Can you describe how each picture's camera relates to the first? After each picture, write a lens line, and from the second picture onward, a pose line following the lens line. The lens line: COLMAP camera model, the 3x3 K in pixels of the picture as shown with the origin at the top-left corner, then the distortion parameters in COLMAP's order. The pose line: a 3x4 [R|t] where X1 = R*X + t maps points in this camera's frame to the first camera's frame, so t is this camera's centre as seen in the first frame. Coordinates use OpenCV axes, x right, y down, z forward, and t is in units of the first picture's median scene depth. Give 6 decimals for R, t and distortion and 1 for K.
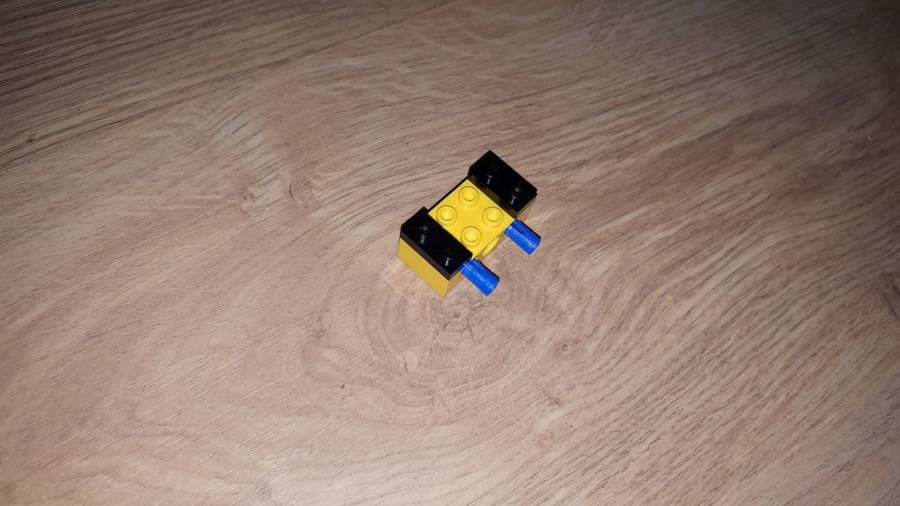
lens RADIAL K [[744.4, 0, 451.5], [0, 744.4, 257.7], [0, 0, 1]] dist [0.080910, -0.227947]
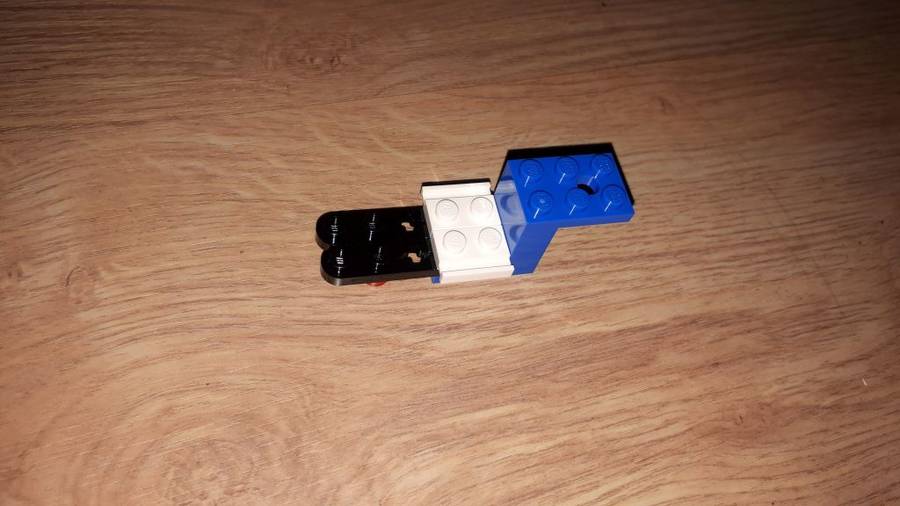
lens RADIAL K [[744.4, 0, 451.5], [0, 744.4, 257.7], [0, 0, 1]] dist [0.080910, -0.227947]
pose [[0.967650, 0.233466, -0.095645, 0.233395], [-0.242257, 0.965670, -0.093775, -0.125808], [0.070468, 0.113912, 0.990989, 0.221197]]
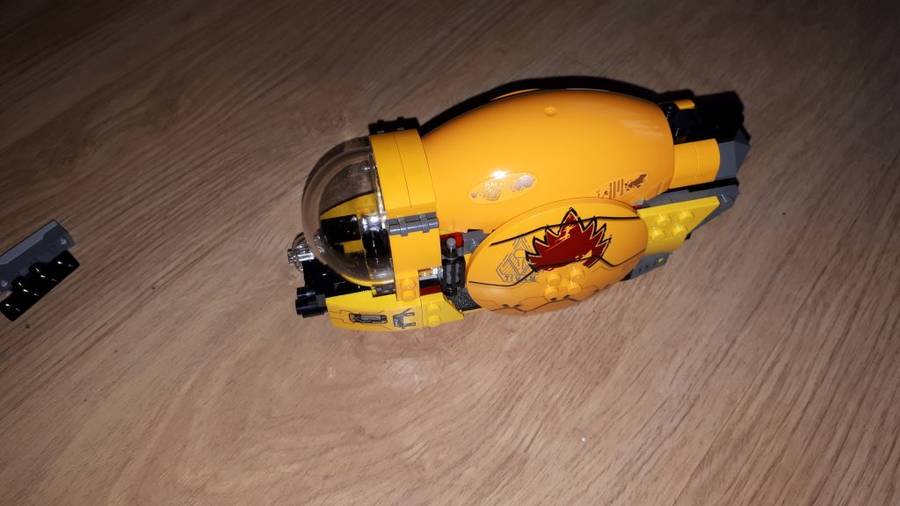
lens RADIAL K [[761.1, 0, 452.4], [0, 761.1, 251.5], [0, 0, 1]] dist [0.079118, -0.237004]
pose [[0.945831, -0.318625, 0.062304, -0.026011], [0.323969, 0.938787, -0.117146, 0.155635], [-0.021165, 0.130985, 0.991158, -0.579968]]
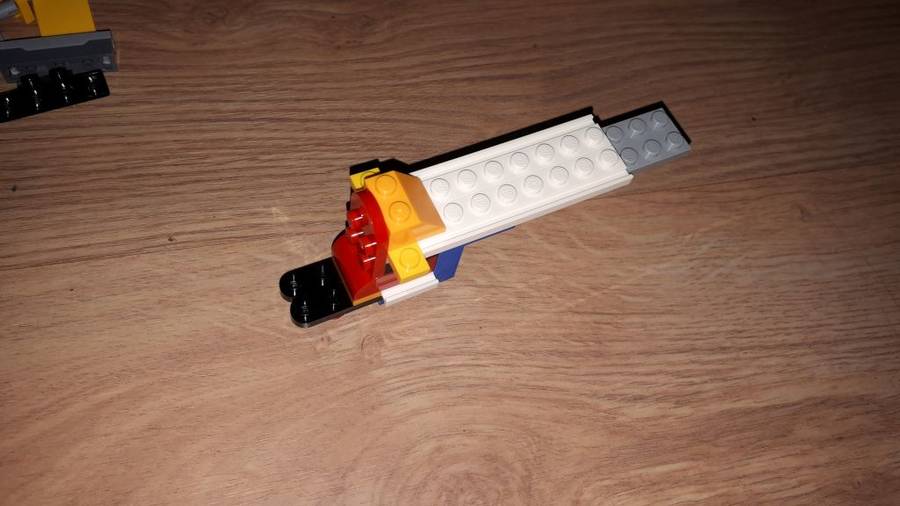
lens RADIAL K [[744.4, 0, 451.5], [0, 744.4, 257.7], [0, 0, 1]] dist [0.080910, -0.227947]
pose [[0.940711, 0.295980, -0.165708, 0.047673], [-0.307510, 0.950318, -0.048295, -0.183727], [0.143181, 0.096389, 0.984992, -0.065219]]
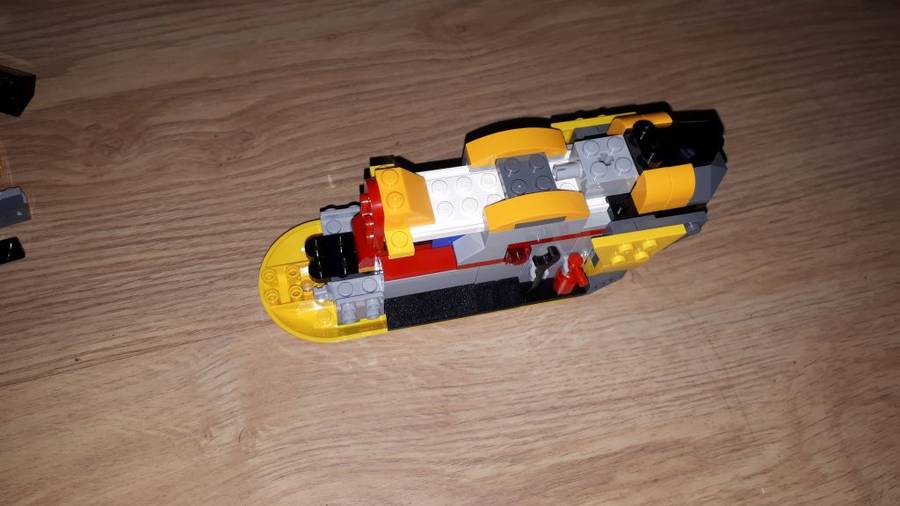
lens RADIAL K [[744.4, 0, 451.5], [0, 744.4, 257.7], [0, 0, 1]] dist [0.080910, -0.227947]
pose [[0.959600, 0.217320, -0.178717, 0.281967], [-0.224922, 0.974101, -0.023185, -0.414976], [0.169050, 0.062445, 0.983627, -0.222313]]
